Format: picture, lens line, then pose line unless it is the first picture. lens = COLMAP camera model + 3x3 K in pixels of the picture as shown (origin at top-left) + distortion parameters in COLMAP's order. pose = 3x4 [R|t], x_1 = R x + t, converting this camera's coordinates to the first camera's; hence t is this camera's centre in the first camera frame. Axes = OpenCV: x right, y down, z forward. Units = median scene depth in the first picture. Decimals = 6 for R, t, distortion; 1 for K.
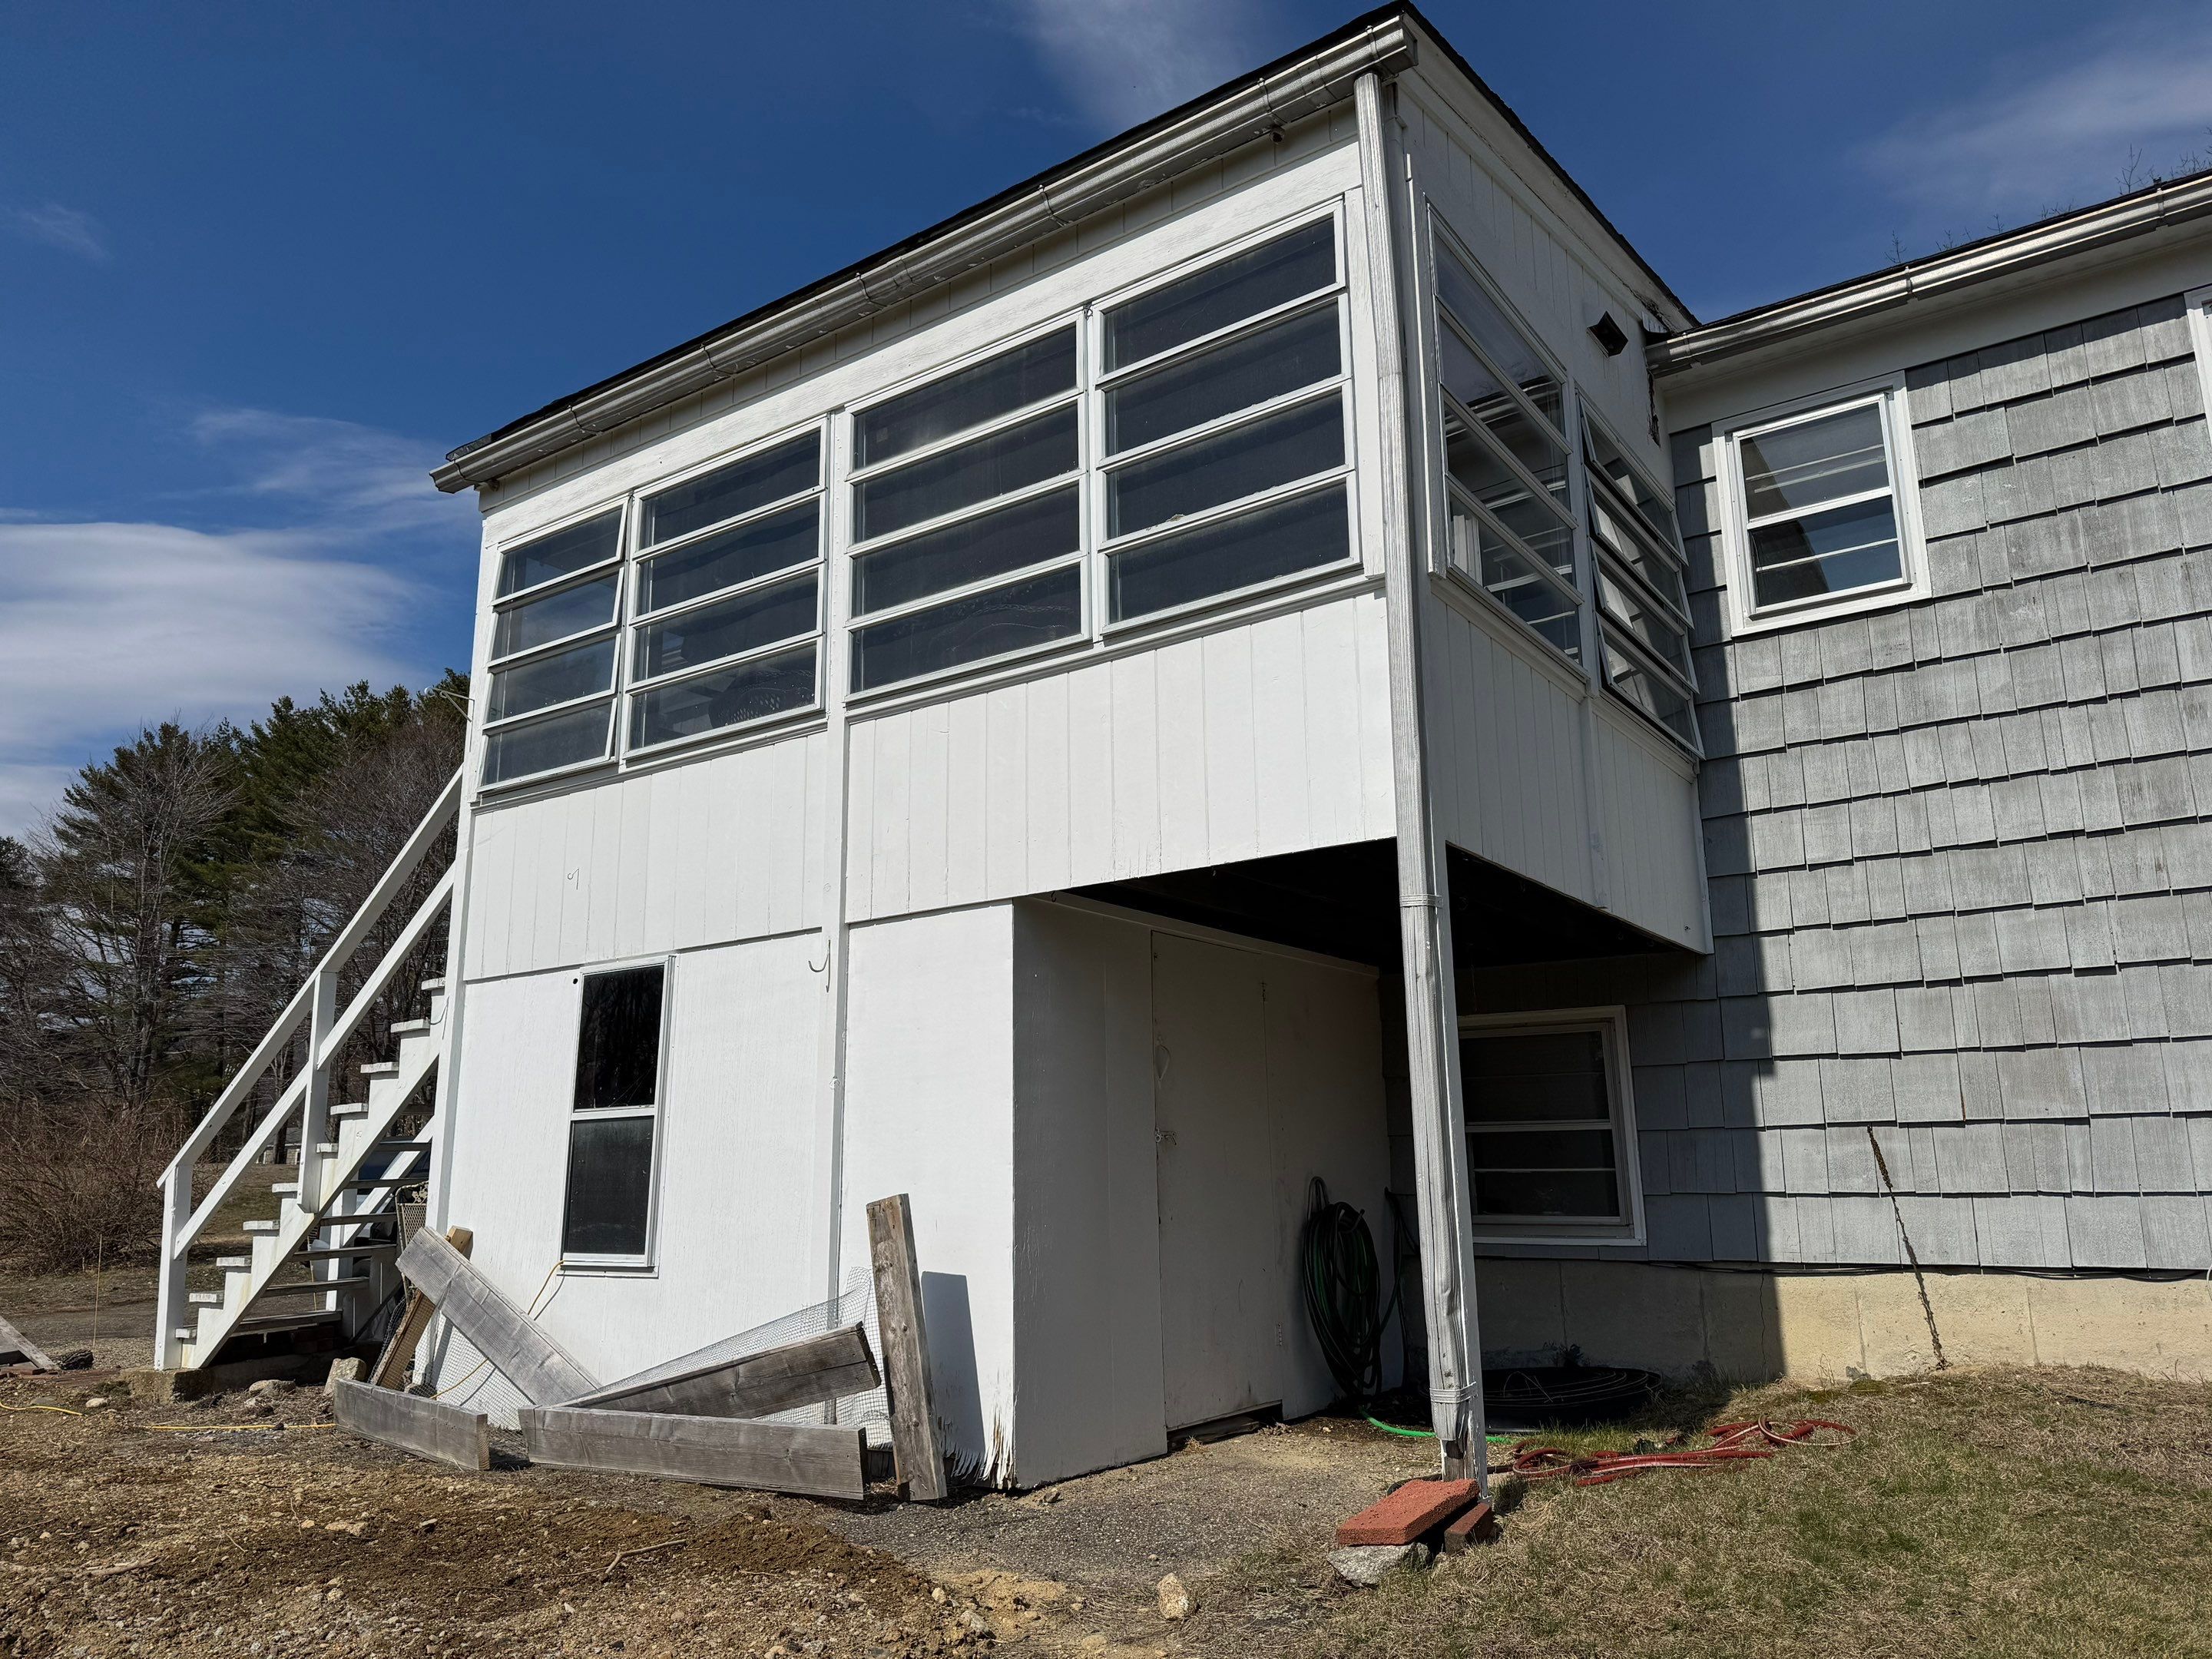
lens RADIAL K [[1532.9, 0, 1103.3], [0, 1532.9, 829.8], [0, 0, 1]] dist [0.043114, -0.001043]
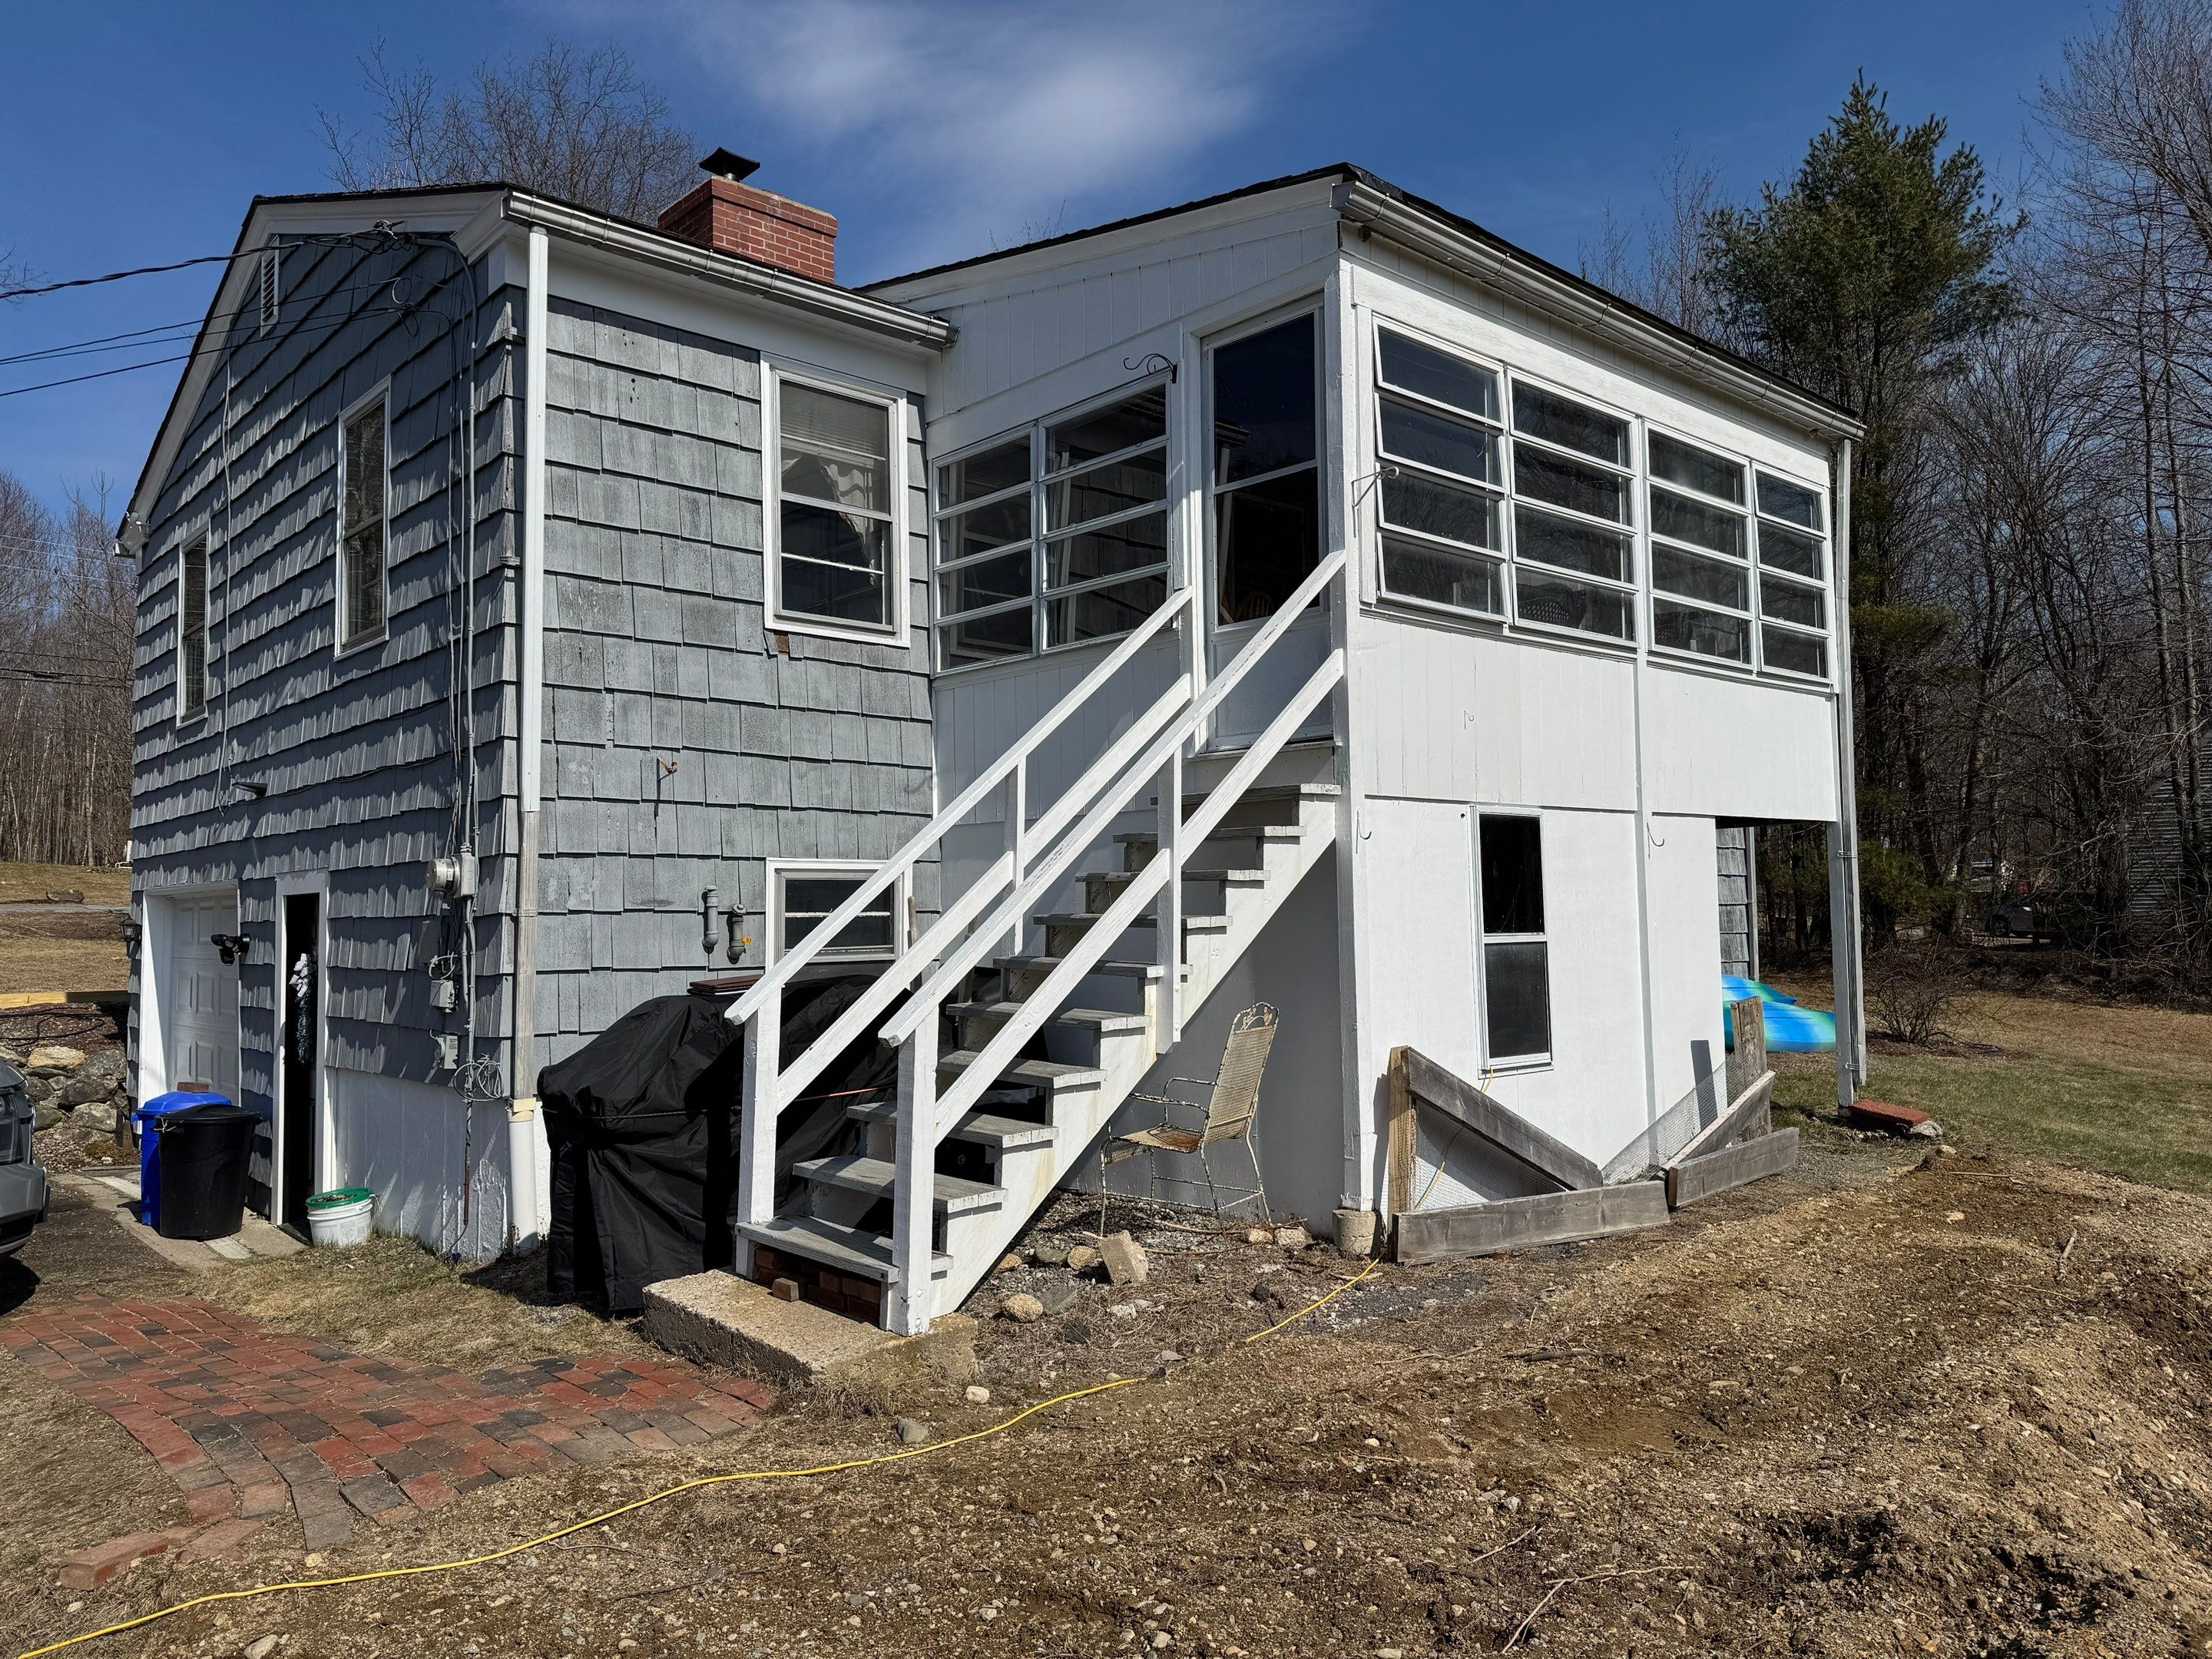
lens RADIAL K [[1532.9, 0, 1103.3], [0, 1532.9, 829.8], [0, 0, 1]] dist [0.043114, -0.001043]
pose [[0.223582, 0.059305, 0.972879, -1.500113], [-0.204306, 0.978825, -0.012715, 0.179702], [-0.953032, -0.195922, 0.230964, 1.031391]]
